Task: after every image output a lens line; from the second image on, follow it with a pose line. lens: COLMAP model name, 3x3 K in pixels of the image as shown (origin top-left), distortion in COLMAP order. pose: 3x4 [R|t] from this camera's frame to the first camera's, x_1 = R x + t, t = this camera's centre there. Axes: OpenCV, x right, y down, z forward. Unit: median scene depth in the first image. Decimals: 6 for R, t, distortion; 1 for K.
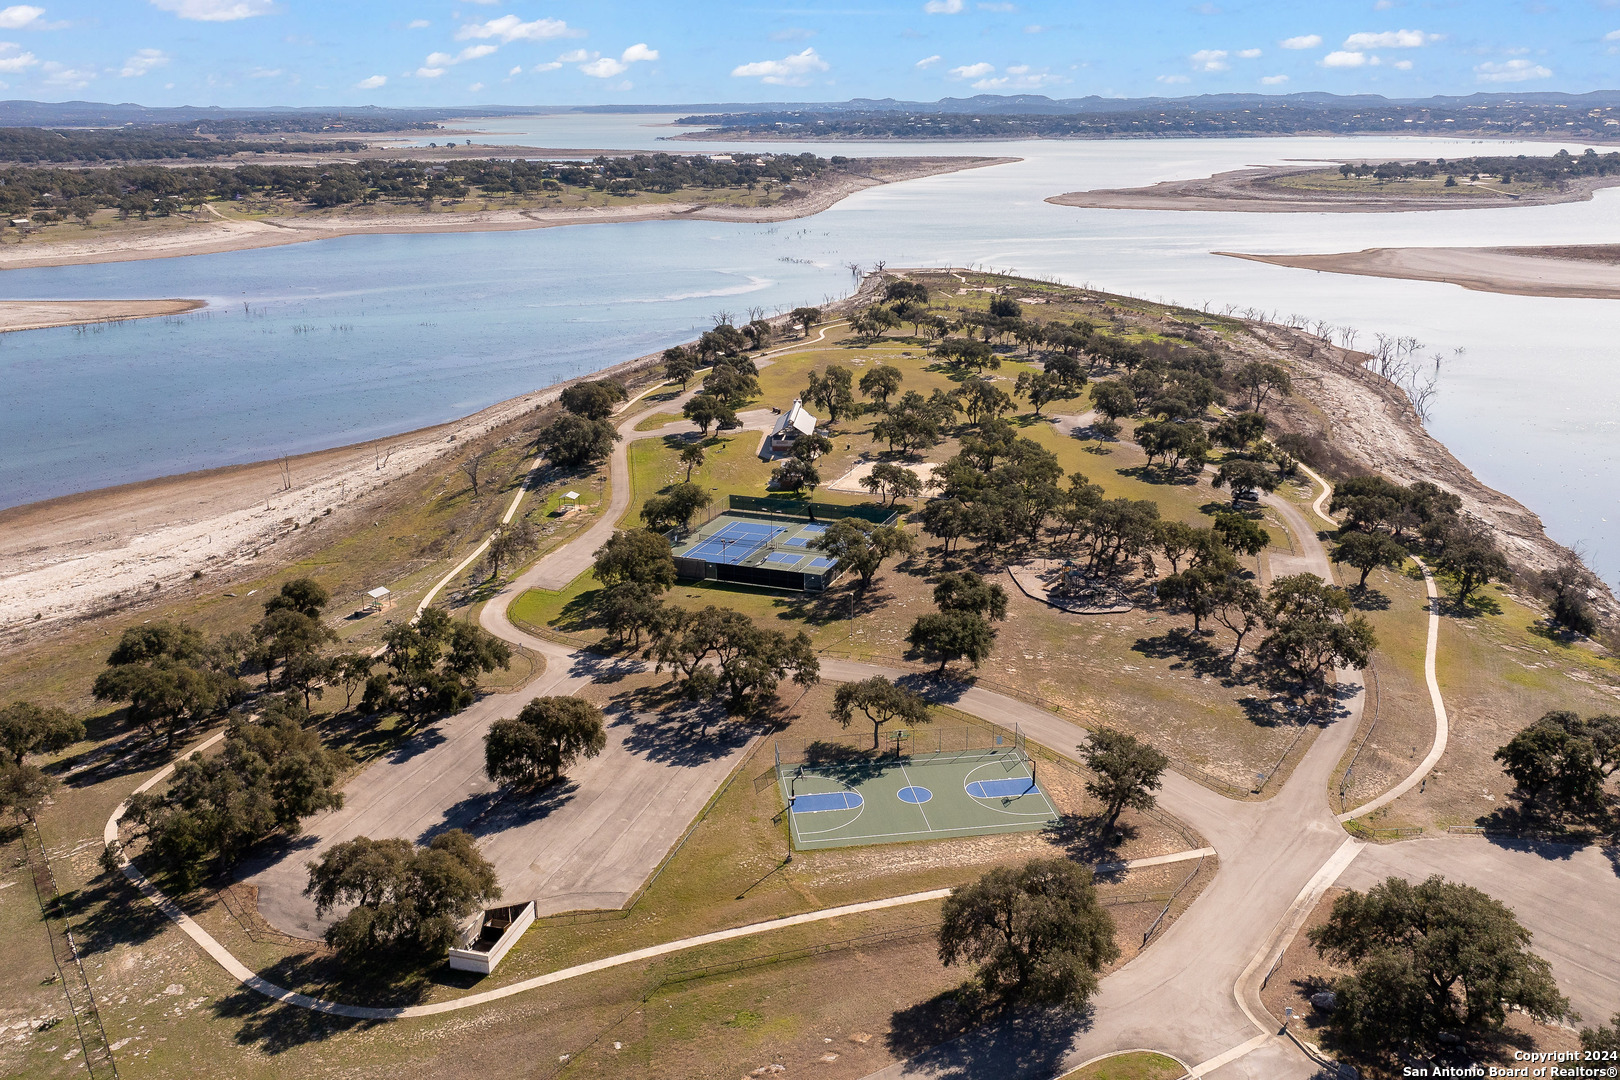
lens RADIAL K [[1340.9, 0, 823.9], [0, 1340.9, 536.2], [0, 0, 1]] dist [0.000477, -0.051367]
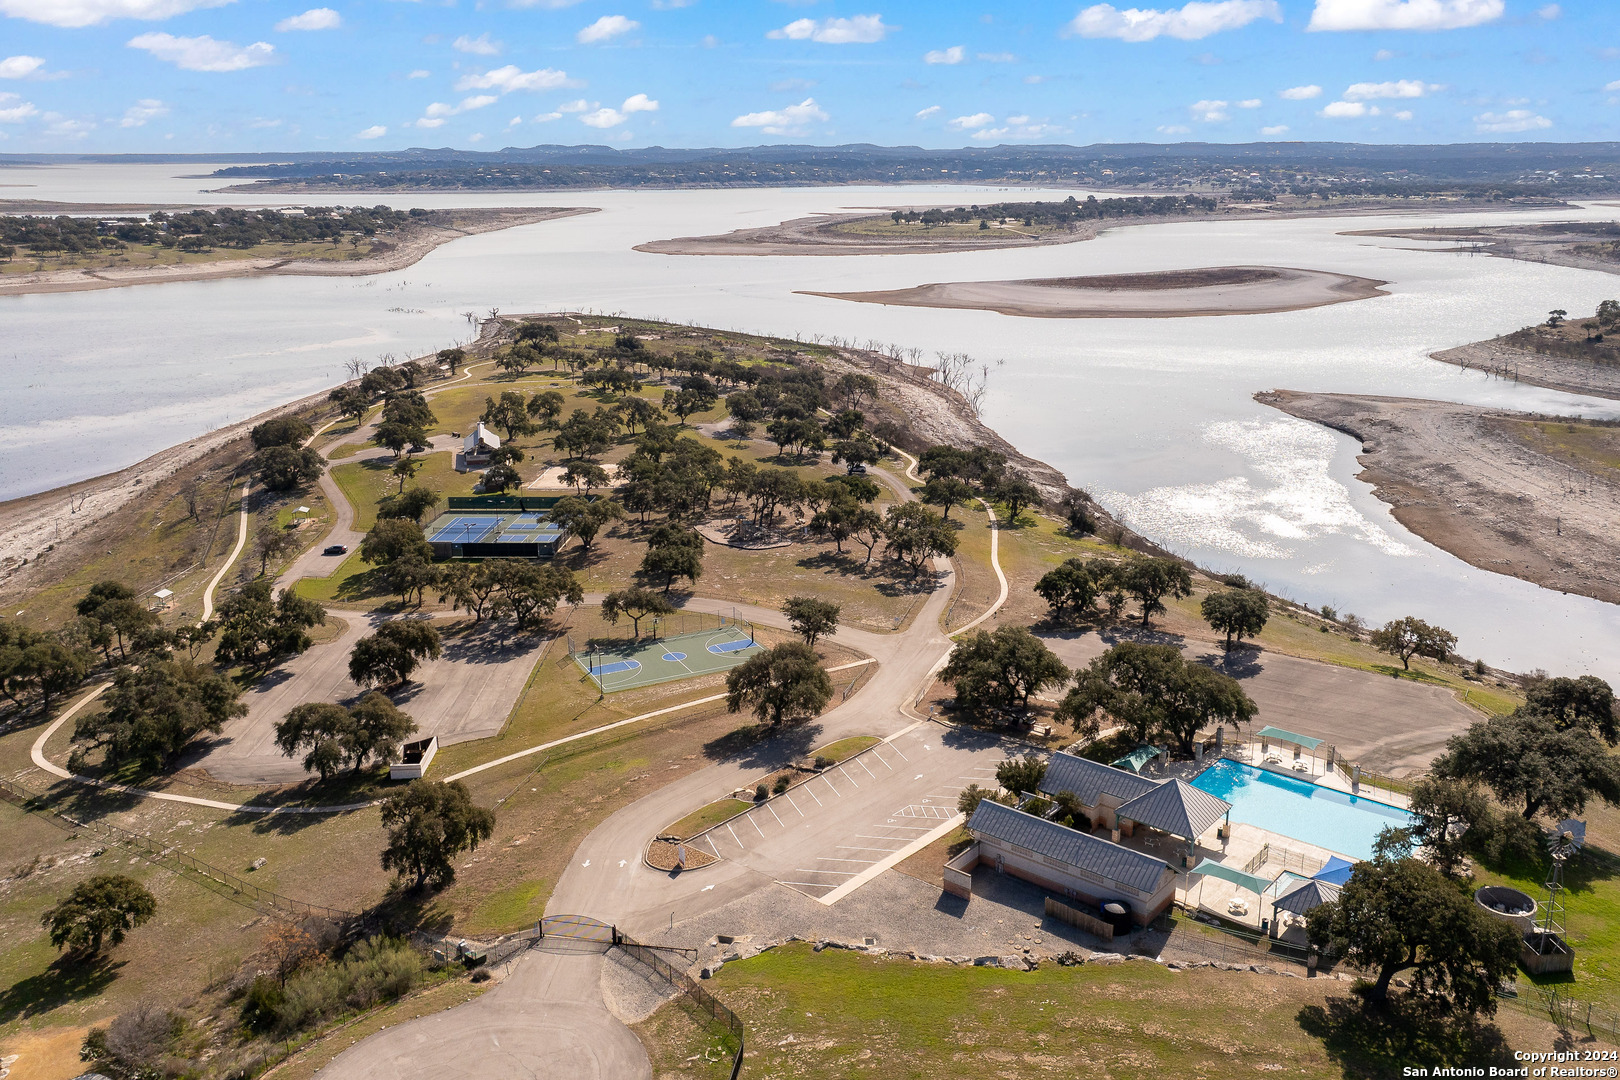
lens RADIAL K [[1343.9, 0, 873.9], [0, 1343.9, 538.1], [0, 0, 1]] dist [-0.013870, -0.019979]
pose [[0.941010, -0.086600, 0.327110, -0.092429], [0.097312, 0.995117, -0.016492, 0.053183], [-0.324085, 0.047351, 0.944842, -0.213859]]
